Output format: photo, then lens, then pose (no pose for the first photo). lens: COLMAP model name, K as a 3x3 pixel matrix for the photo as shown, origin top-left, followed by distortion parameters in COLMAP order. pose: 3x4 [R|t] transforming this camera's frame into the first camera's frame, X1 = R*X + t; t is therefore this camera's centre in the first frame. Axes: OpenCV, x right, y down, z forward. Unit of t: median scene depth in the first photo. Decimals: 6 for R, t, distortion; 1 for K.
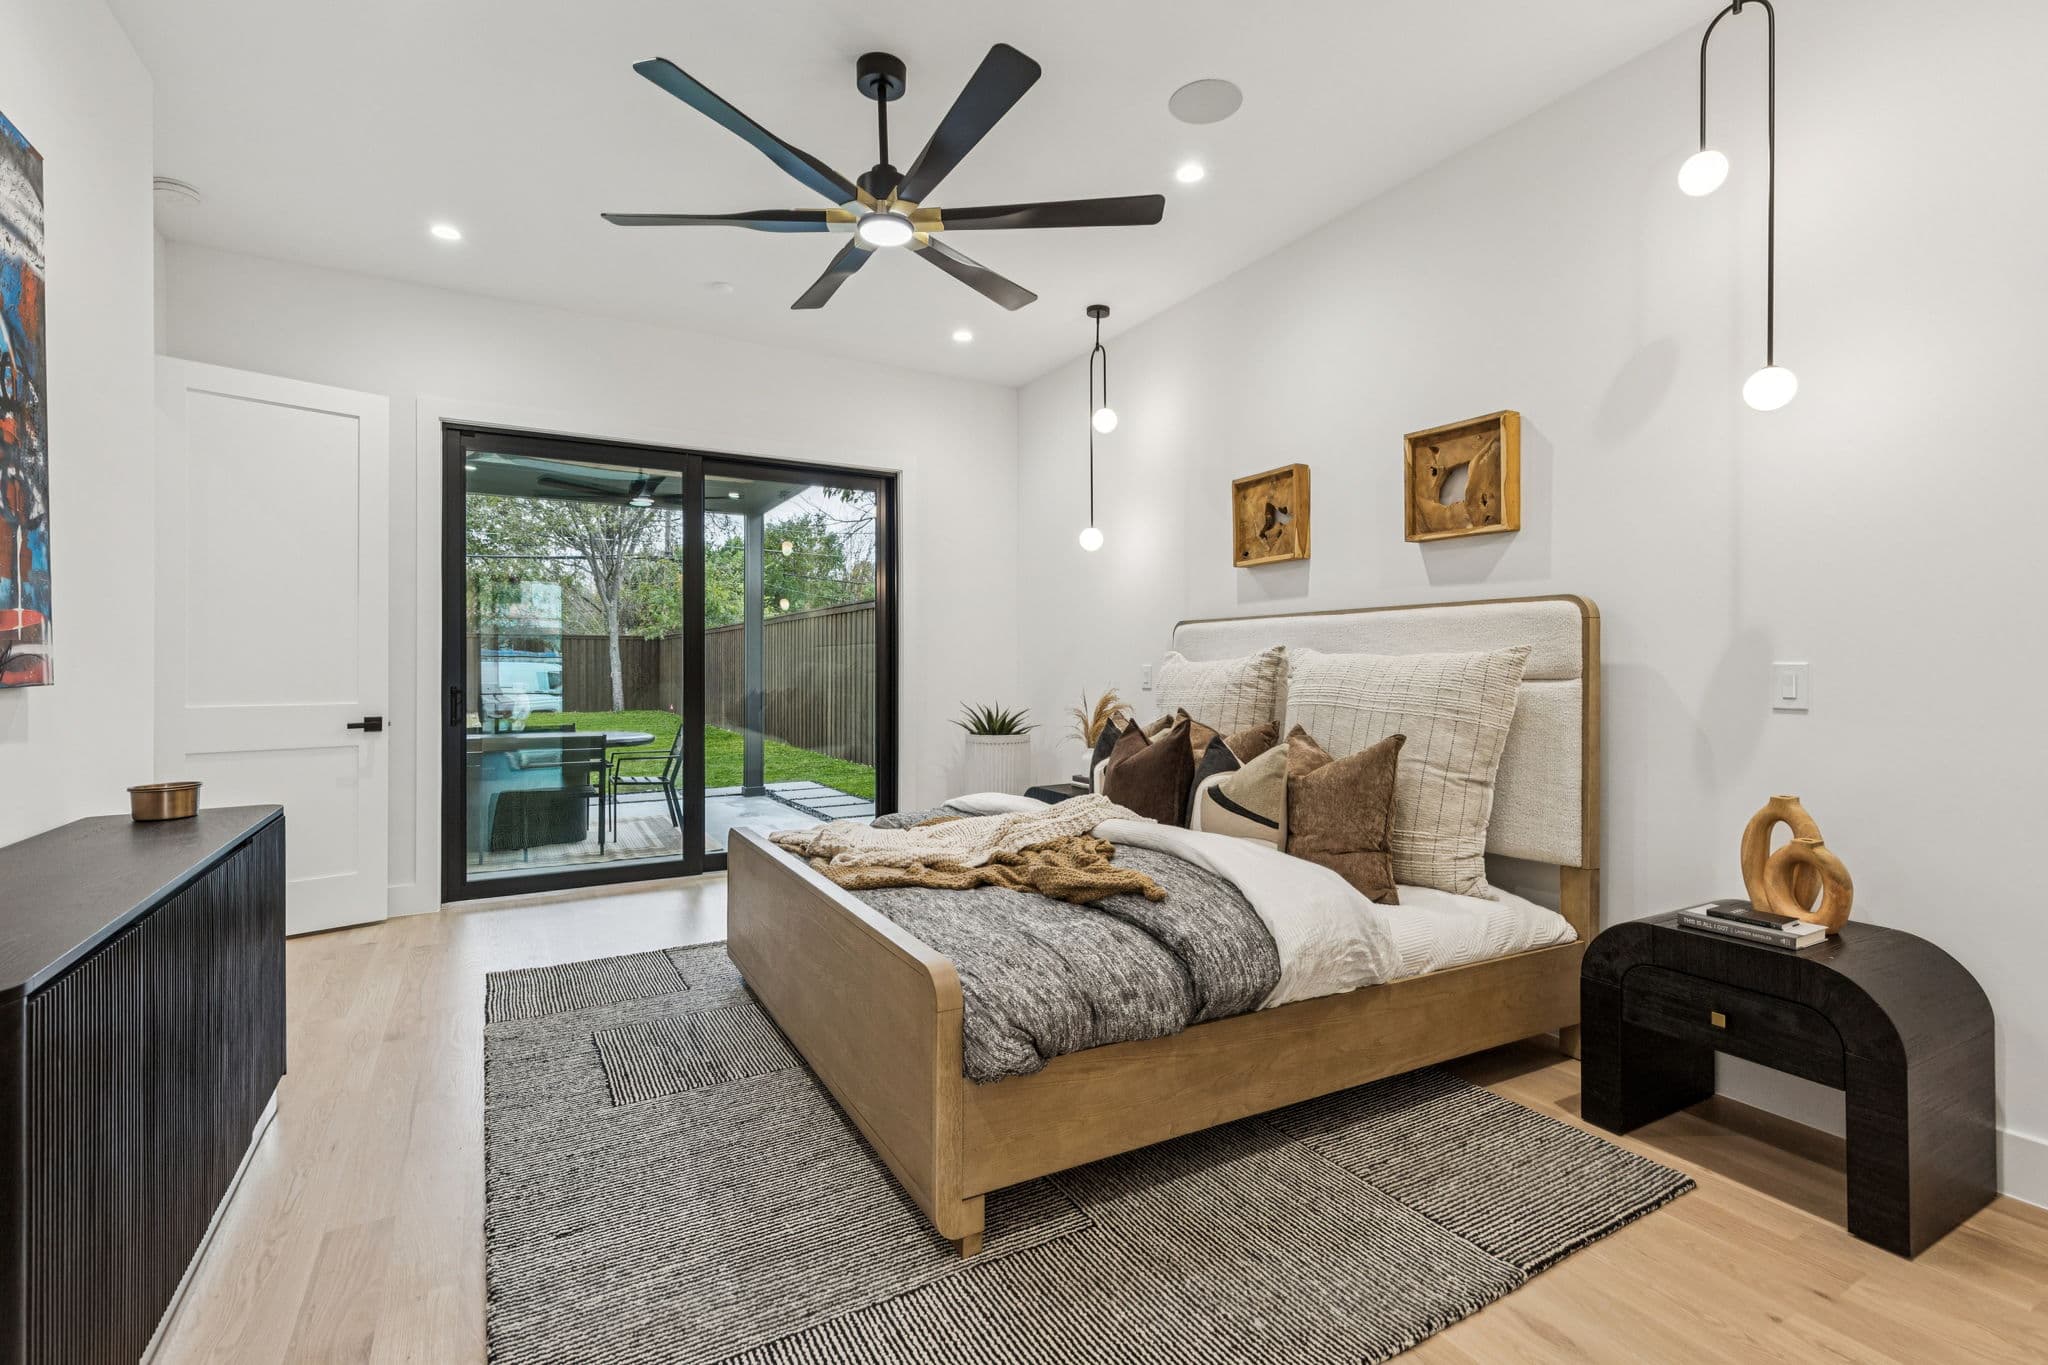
lens RADIAL K [[932.8, 0, 1034.8], [0, 932.8, 670.2], [0, 0, 1]] dist [0.003417, 0.000511]
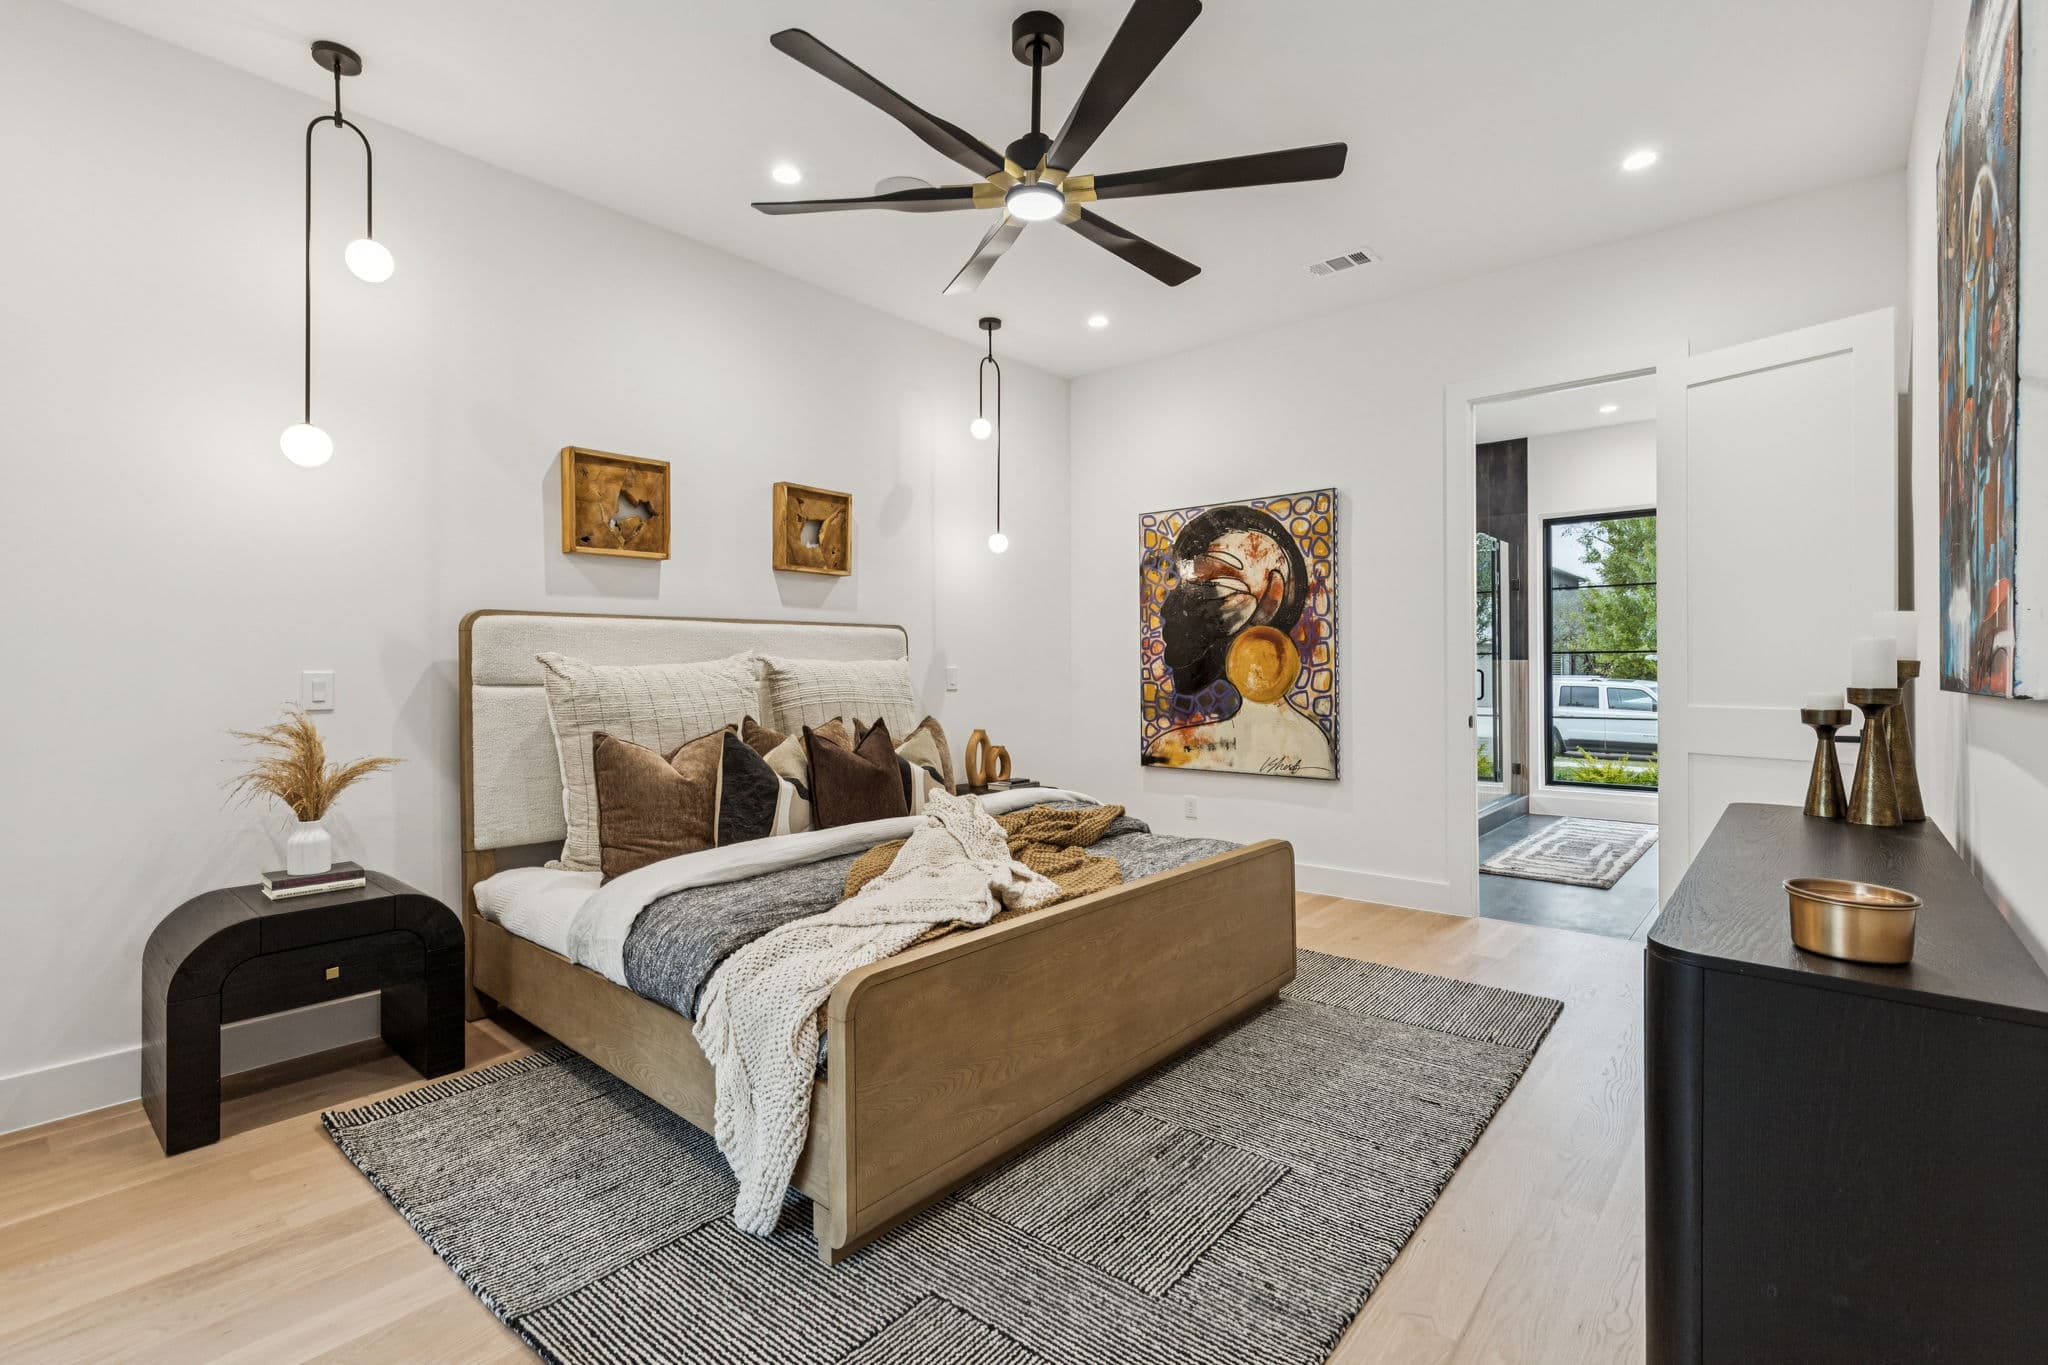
lens RADIAL K [[932.8, 0, 1034.8], [0, 932.8, 670.2], [0, 0, 1]] dist [0.003417, 0.000511]
pose [[-0.337424, -0.004250, 0.941343, -0.905977], [0.007262, 0.999948, 0.007117, -0.010815], [-0.941325, 0.009238, -0.337376, 1.150072]]
